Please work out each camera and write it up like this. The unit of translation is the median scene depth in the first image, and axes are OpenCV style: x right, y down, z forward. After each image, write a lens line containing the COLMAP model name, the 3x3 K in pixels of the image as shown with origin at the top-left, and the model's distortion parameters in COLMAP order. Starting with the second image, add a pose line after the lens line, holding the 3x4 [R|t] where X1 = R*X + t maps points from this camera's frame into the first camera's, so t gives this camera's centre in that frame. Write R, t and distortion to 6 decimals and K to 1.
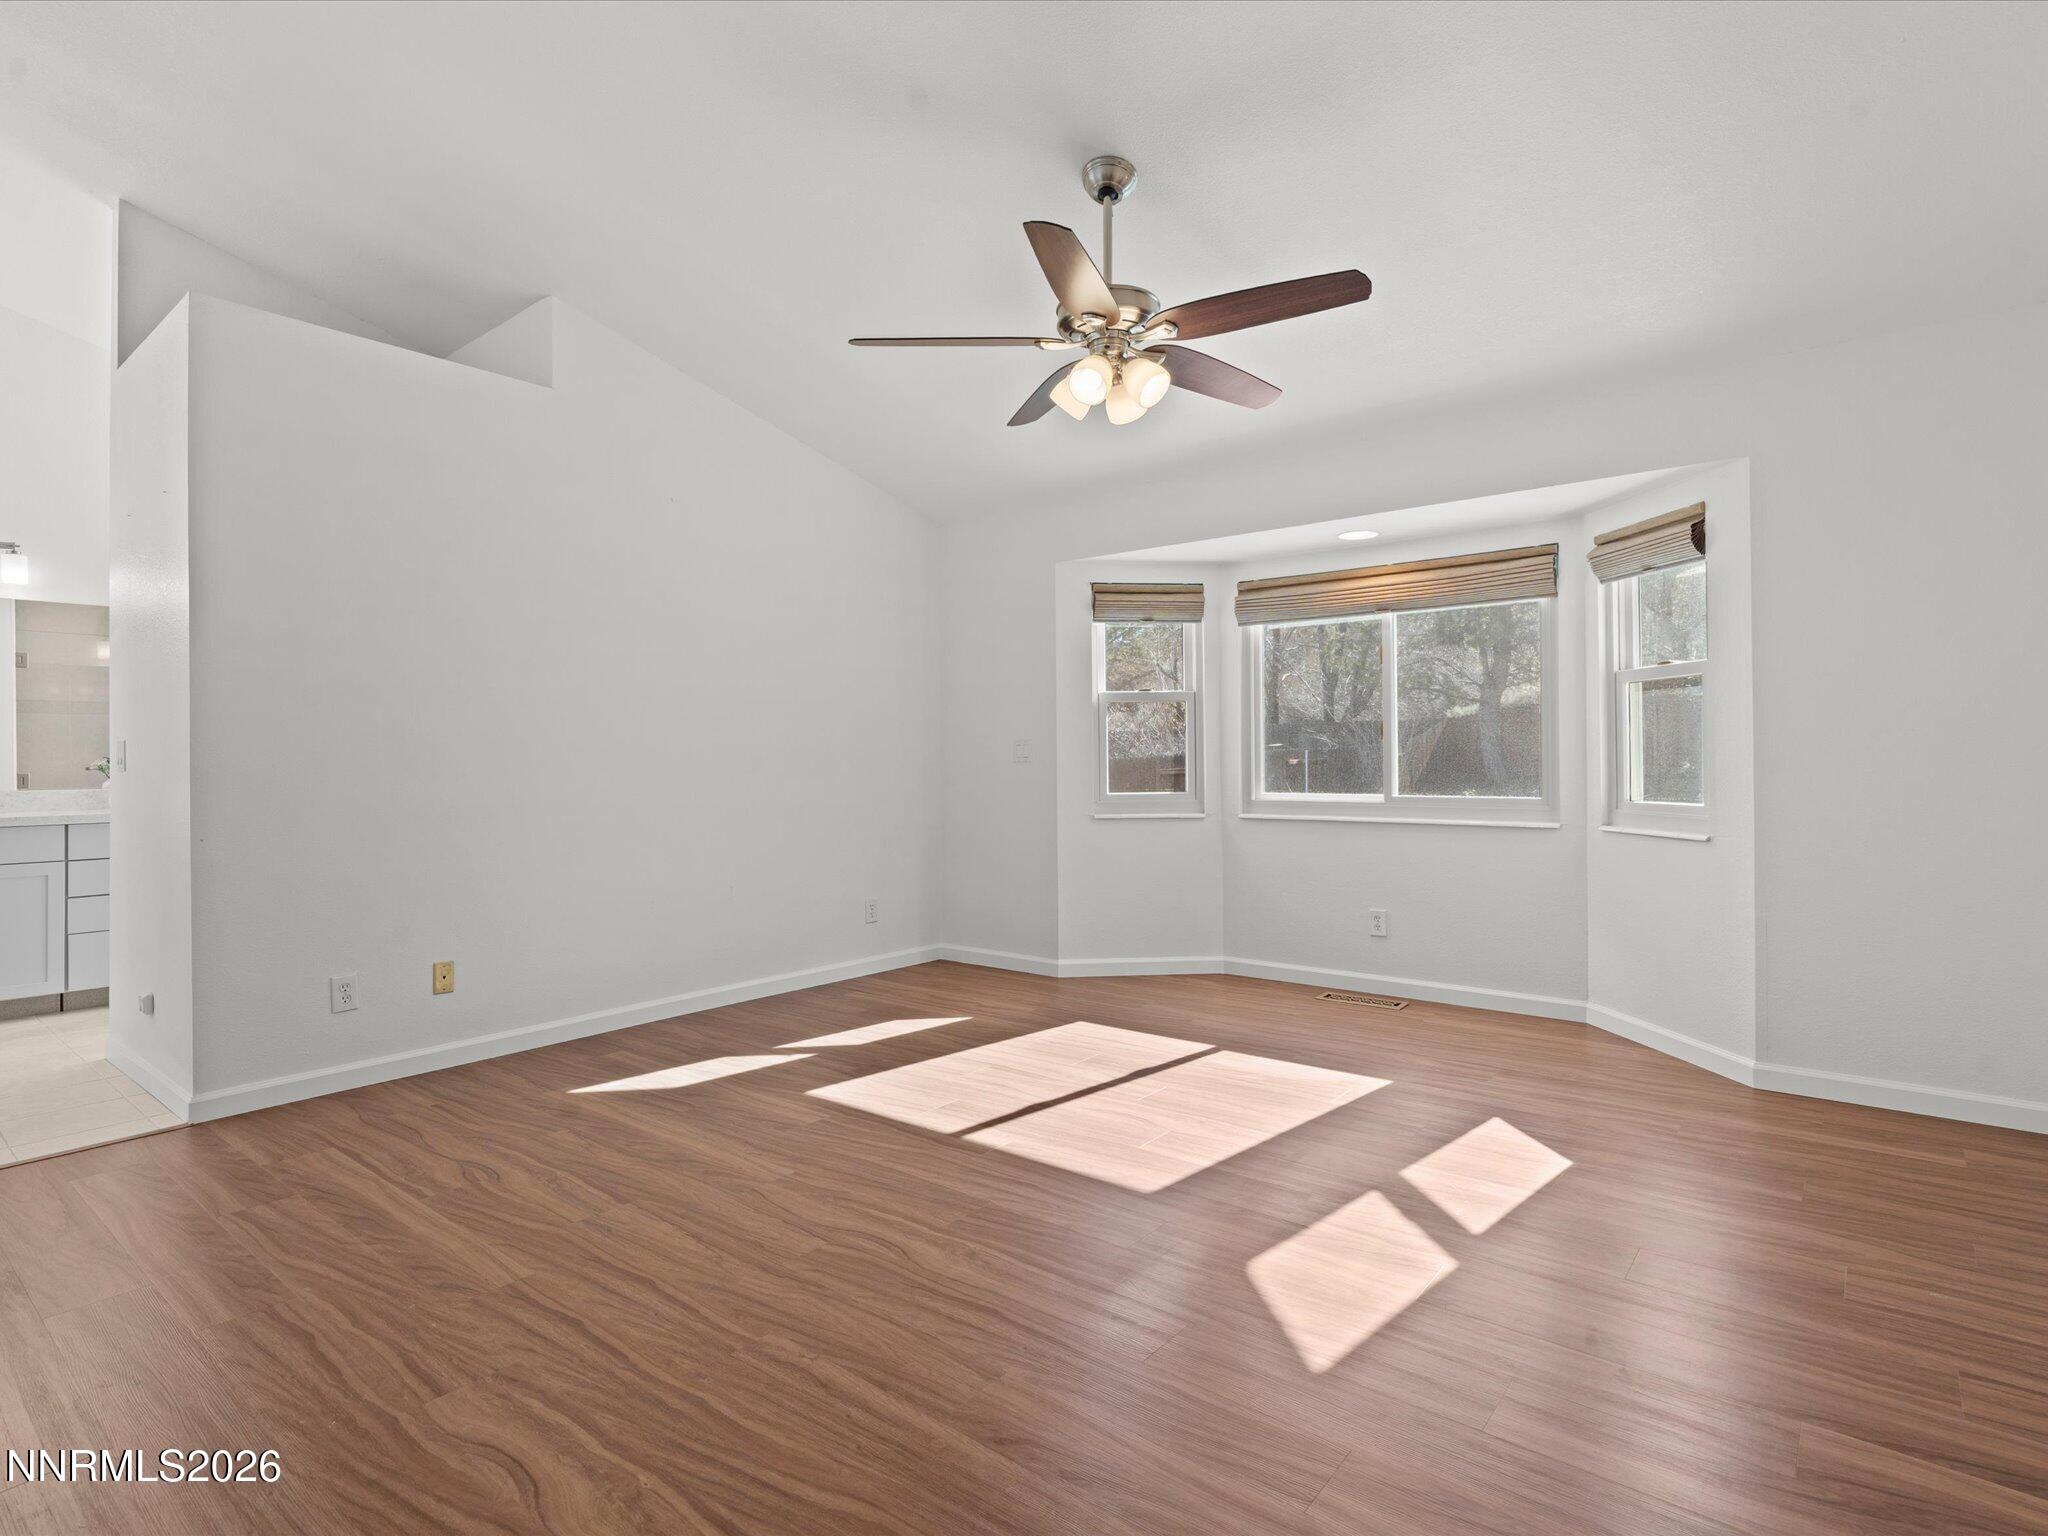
lens RADIAL K [[1061.0, 0, 1021.0], [0, 1061.0, 763.9], [0, 0, 1]] dist [-0.003904, 0.000014]
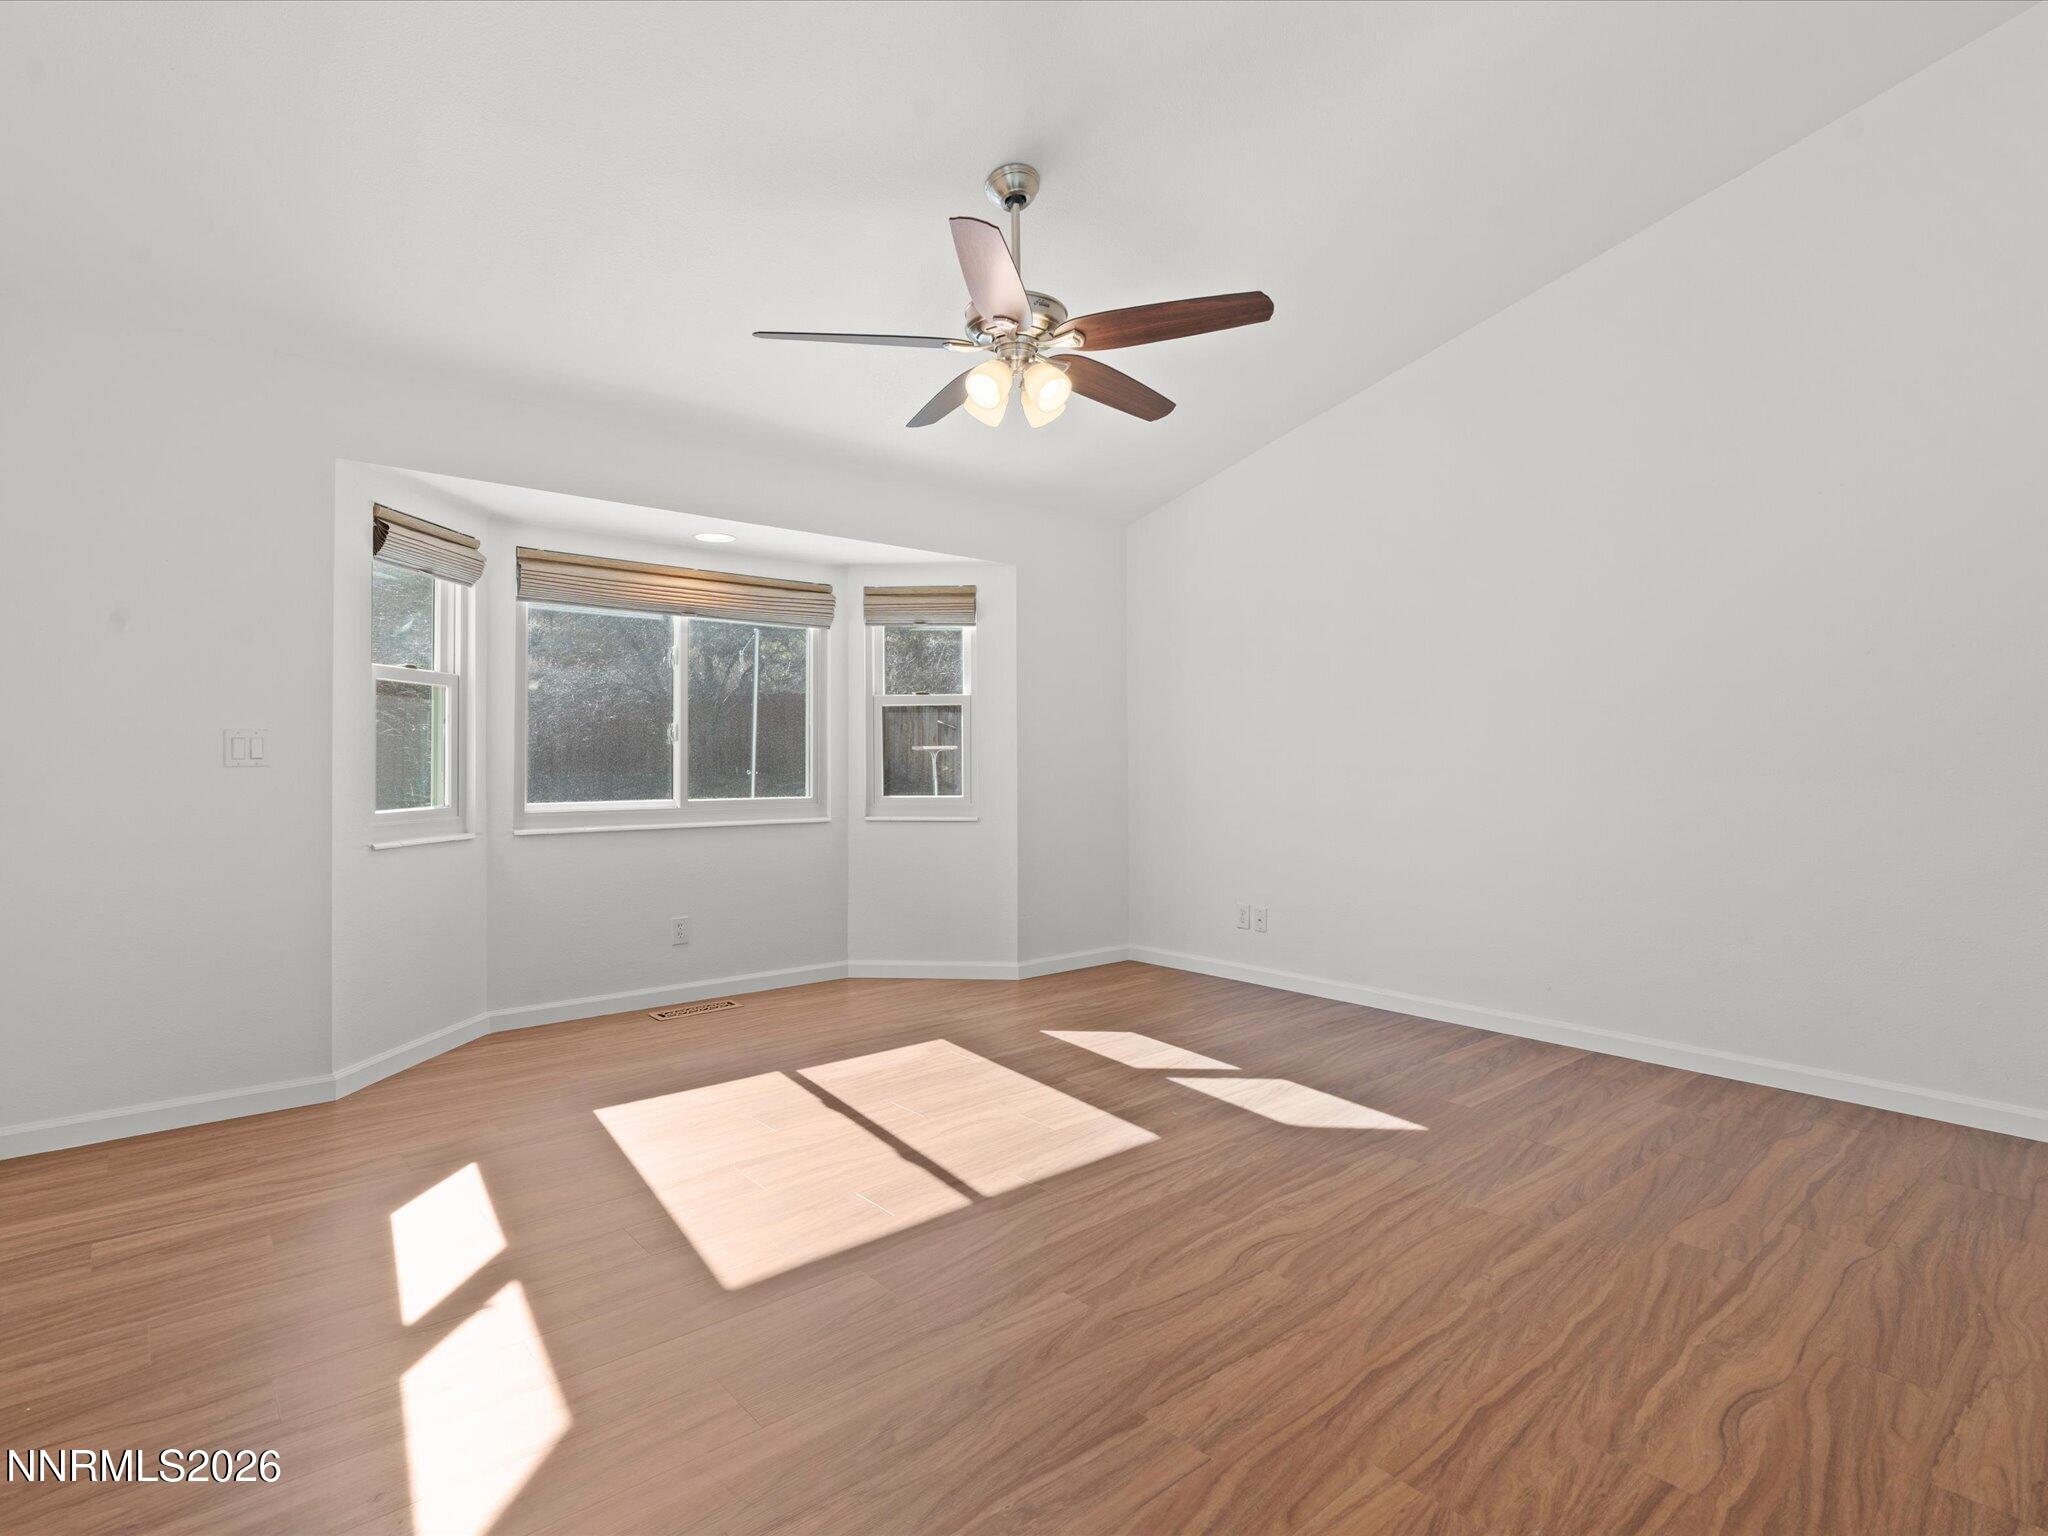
lens RADIAL K [[1044.8, 0, 1023.7], [0, 1044.8, 763.1], [0, 0, 1]] dist [-0.009605, 0.001976]
pose [[0.174832, 0.005374, 0.984584, -0.784829], [0.005028, 0.999967, -0.006351, 0.003832], [-0.984586, 0.006061, 0.174799, 0.725359]]
